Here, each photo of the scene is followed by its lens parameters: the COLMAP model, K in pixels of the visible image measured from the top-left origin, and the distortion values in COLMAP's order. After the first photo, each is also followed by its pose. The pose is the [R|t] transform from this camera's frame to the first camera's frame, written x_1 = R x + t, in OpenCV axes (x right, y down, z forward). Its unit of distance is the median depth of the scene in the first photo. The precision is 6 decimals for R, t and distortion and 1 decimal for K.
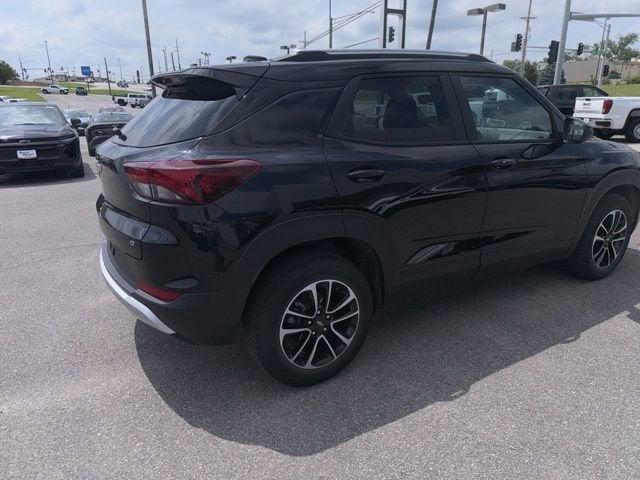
lens RADIAL K [[446.6, 0, 316.7], [0, 446.6, 253.2], [0, 0, 1]] dist [0.046153, -0.054566]
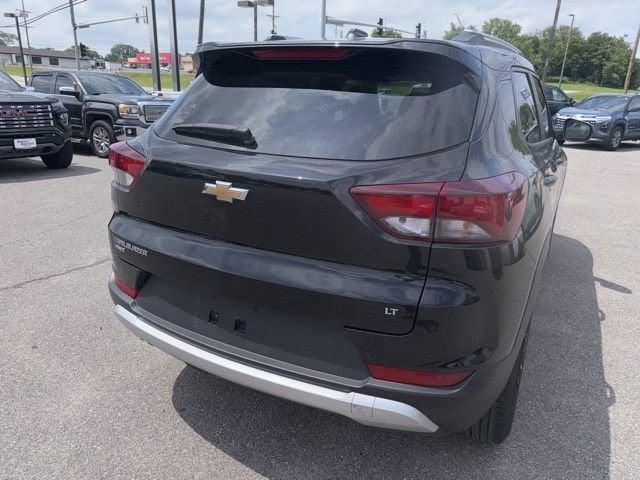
lens RADIAL K [[451.3, 0, 332.5], [0, 451.3, 249.8], [0, 0, 1]] dist [0.010731, -0.015311]
pose [[0.857581, -0.128236, 0.498107, -0.641887], [0.121570, 0.991518, 0.045958, -0.122105], [-0.499776, 0.021142, 0.865897, 0.394824]]
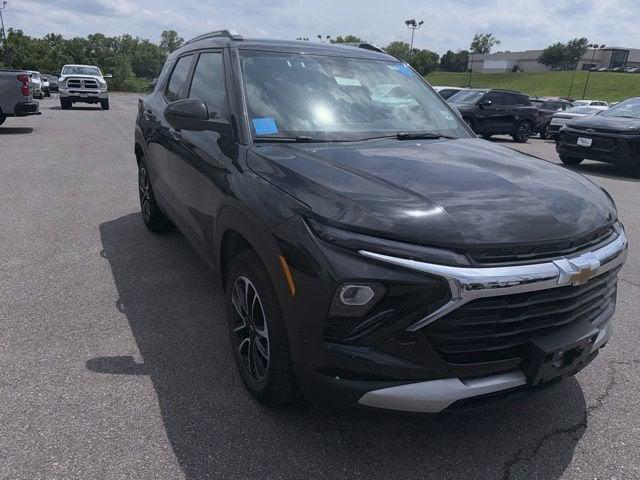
lens RADIAL K [[451.3, 0, 332.5], [0, 451.3, 249.8], [0, 0, 1]] dist [0.010731, -0.015311]
pose [[-0.013419, 0.359688, -0.932976, 1.688236], [-0.367272, 0.866067, 0.339175, -0.516969], [0.930017, 0.347208, 0.120481, 1.459938]]
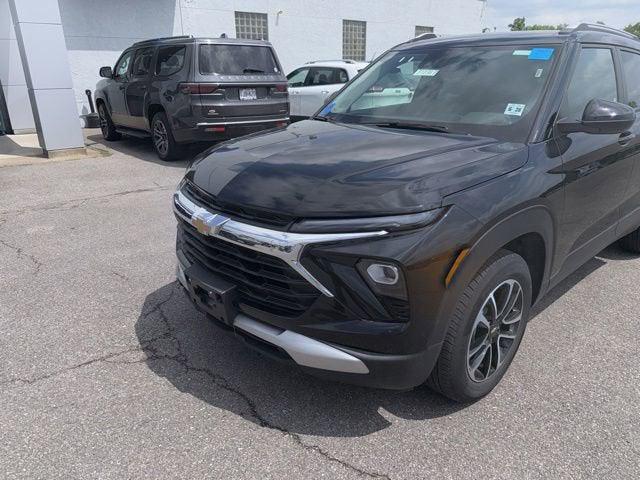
lens RADIAL K [[460.5, 0, 321.3], [0, 460.5, 249.6], [0, 0, 1]] dist [0.006271, -0.009130]
pose [[-0.980860, 0.084470, -0.175436, 1.021301], [-0.047089, 0.771349, 0.634668, -0.886831], [0.188933, 0.630781, -0.752608, 2.566238]]
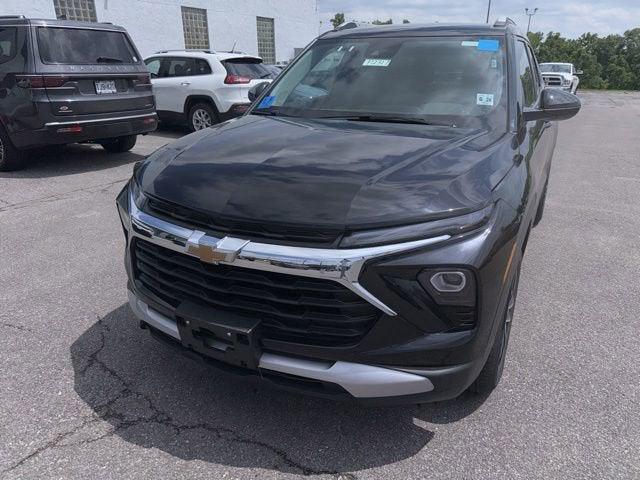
lens RADIAL K [[459.3, 0, 334.4], [0, 459.3, 252.4], [0, 0, 1]] dist [-0.006671, 0.000325]
pose [[-0.845433, 0.210269, -0.490948, 1.245092], [-0.165415, 0.770947, 0.615043, -0.819277], [0.507820, 0.601188, -0.617003, 2.375165]]
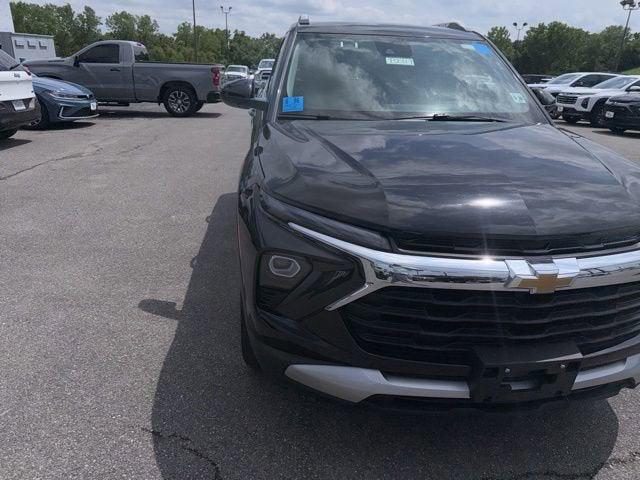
lens RADIAL K [[455.4, 0, 334.6], [0, 455.4, 239.4], [0, 0, 1]] dist [0.001513, -0.005438]
pose [[-0.386121, 0.328704, -0.861896, 1.636821], [-0.324559, 0.826202, 0.460490, -0.609225], [0.863465, 0.457541, -0.212330, 1.765428]]
